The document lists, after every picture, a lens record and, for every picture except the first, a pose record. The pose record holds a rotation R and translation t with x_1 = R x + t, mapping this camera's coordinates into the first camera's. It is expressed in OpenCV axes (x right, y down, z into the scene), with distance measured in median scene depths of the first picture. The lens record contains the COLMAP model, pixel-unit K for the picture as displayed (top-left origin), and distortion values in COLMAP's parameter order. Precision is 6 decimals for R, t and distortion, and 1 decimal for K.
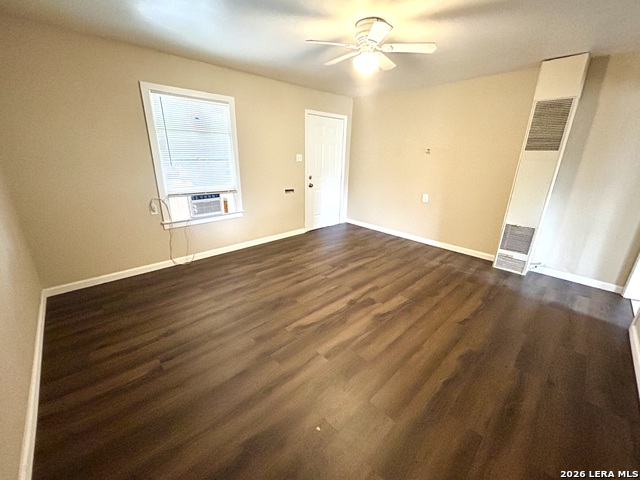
lens RADIAL K [[256.9, 0, 321.8], [0, 256.9, 238.1], [0, 0, 1]] dist [-0.001829, 0.000842]
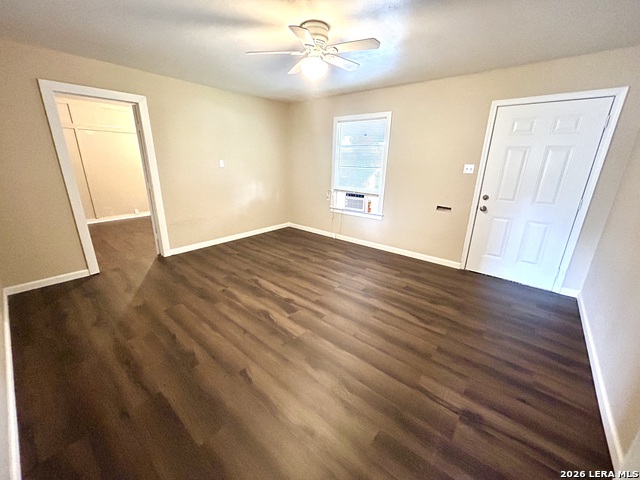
lens RADIAL K [[256.9, 0, 317.7], [0, 256.9, 239.1], [0, 0, 1]] dist [-0.001829, 0.000842]
pose [[0.104587, 0.283973, -0.953111, 0.824968], [-0.321711, 0.916499, 0.237762, -0.208638], [0.941044, 0.281759, 0.187211, 0.652630]]
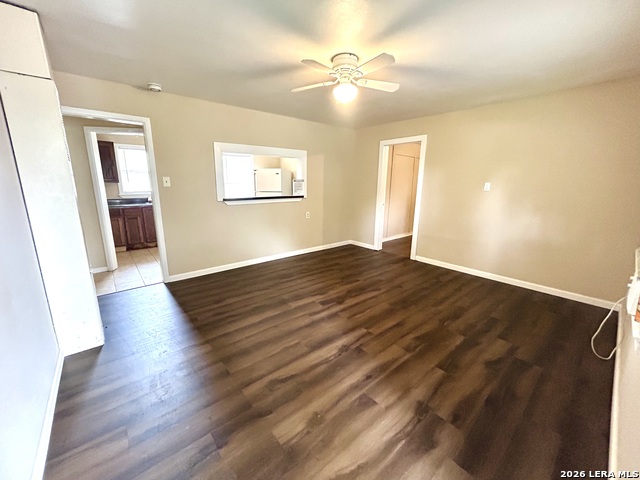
lens RADIAL K [[256.9, 0, 321.9], [0, 256.9, 243.1], [0, 0, 1]] dist [-0.001829, 0.000842]
pose [[-0.998025, -0.039755, 0.048634, 0.119102], [-0.009058, 0.857231, 0.514853, -0.445015], [-0.062159, 0.513396, -0.855898, 1.439224]]
